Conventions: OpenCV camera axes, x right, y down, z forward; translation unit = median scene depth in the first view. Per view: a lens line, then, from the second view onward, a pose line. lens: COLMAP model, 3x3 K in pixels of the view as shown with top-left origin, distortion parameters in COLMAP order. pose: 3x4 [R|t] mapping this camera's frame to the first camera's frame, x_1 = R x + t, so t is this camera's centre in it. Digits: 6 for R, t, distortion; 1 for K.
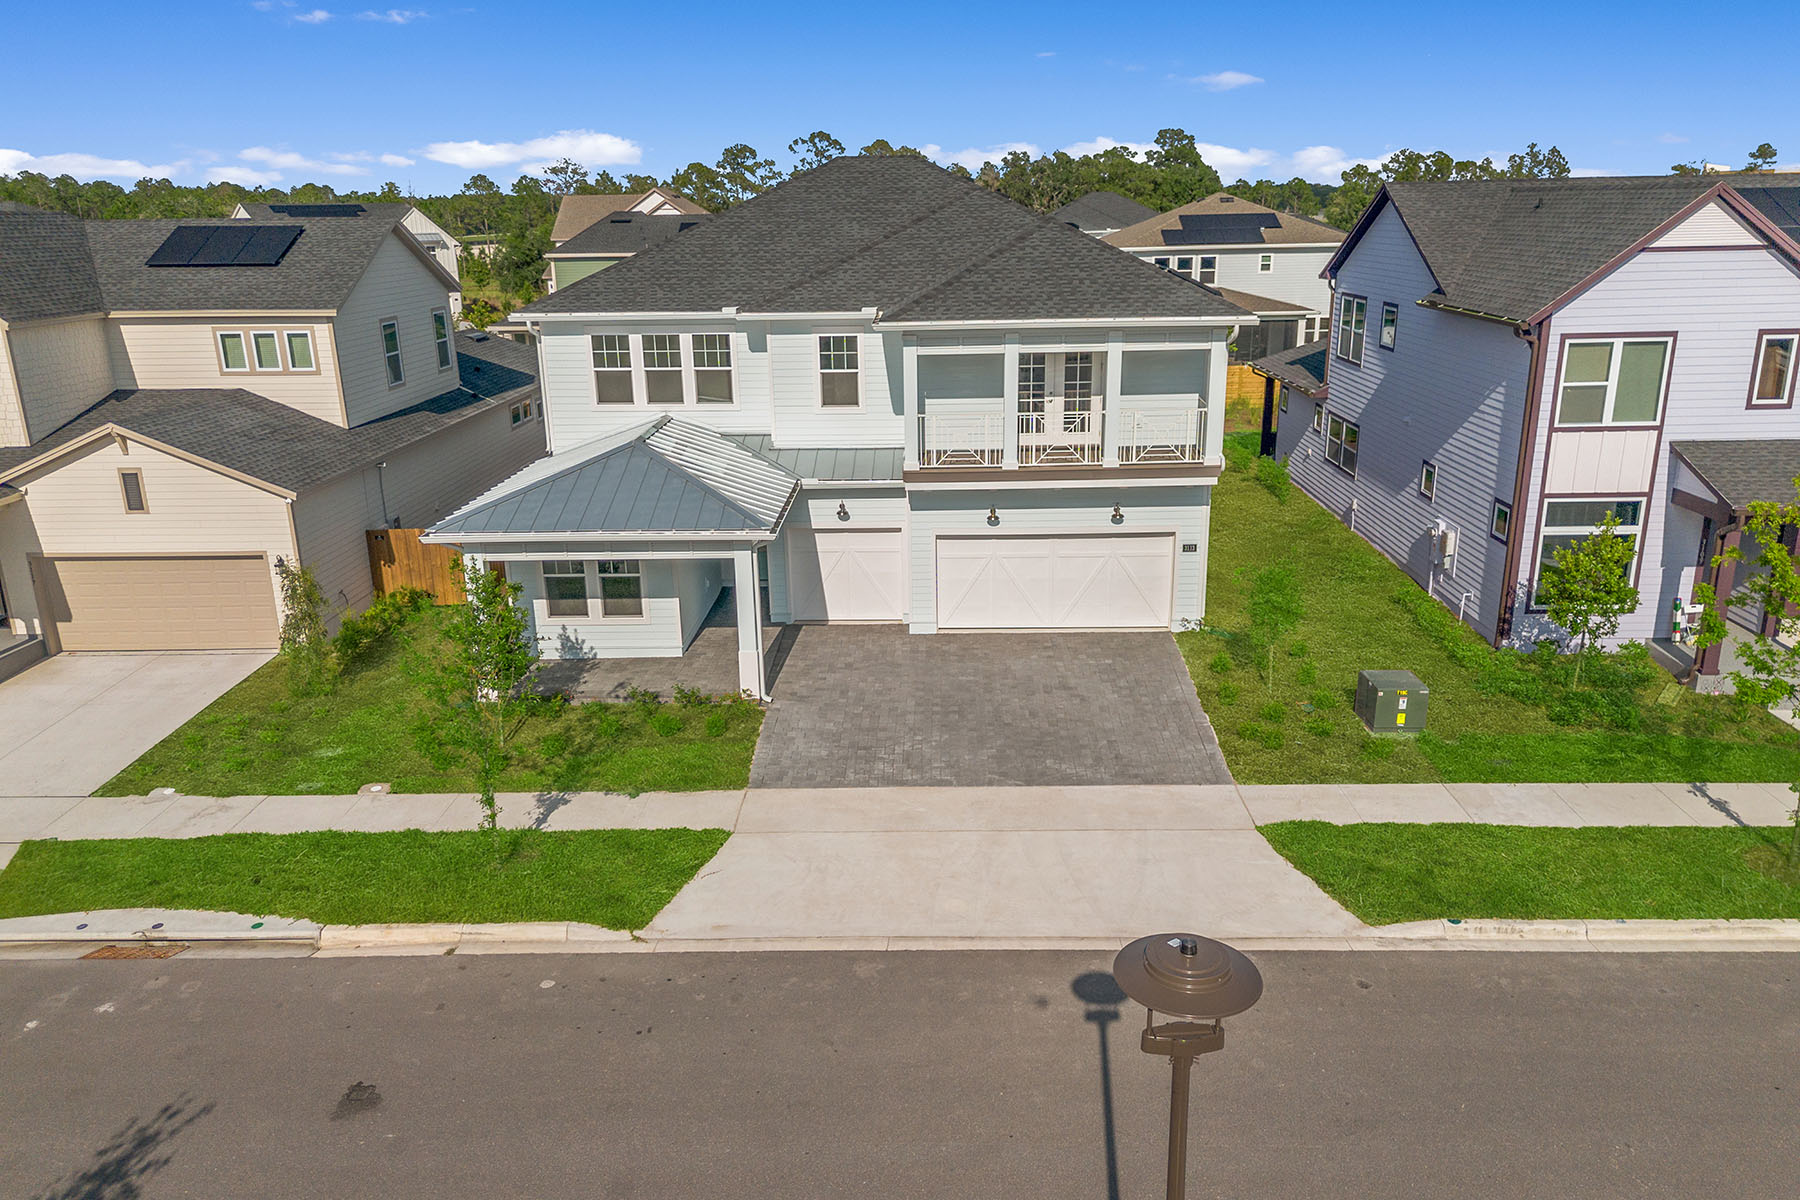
lens RADIAL K [[1266.0, 0, 904.4], [0, 1266.0, 642.7], [0, 0, 1]] dist [0.078290, -0.110609]
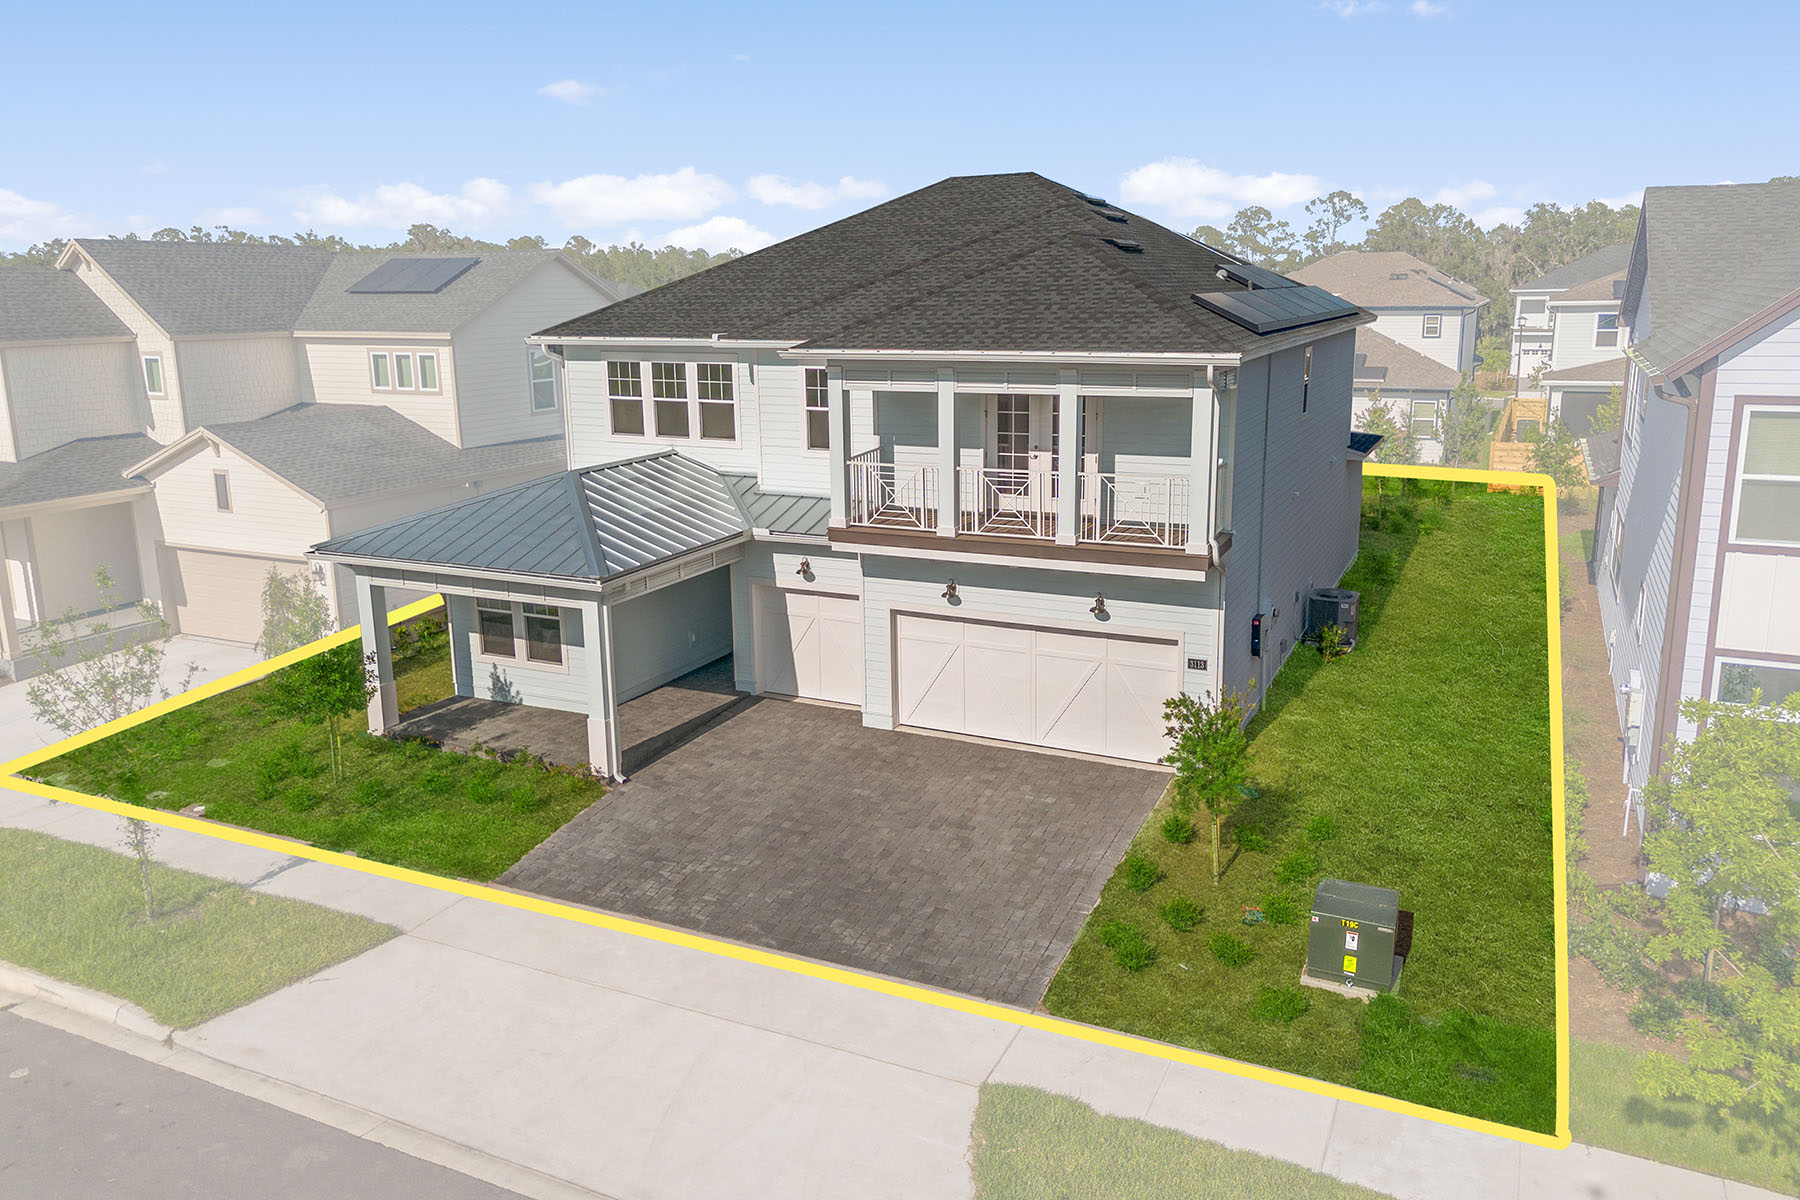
lens RADIAL K [[1282.1, 0, 911.0], [0, 1282.1, 572.0], [0, 0, 1]] dist [0.031795, -0.009305]
pose [[0.911653, 0.094059, -0.400051, 0.365282], [-0.134237, 0.988215, -0.073557, -0.050125], [0.388418, 0.120760, 0.913536, 0.249994]]
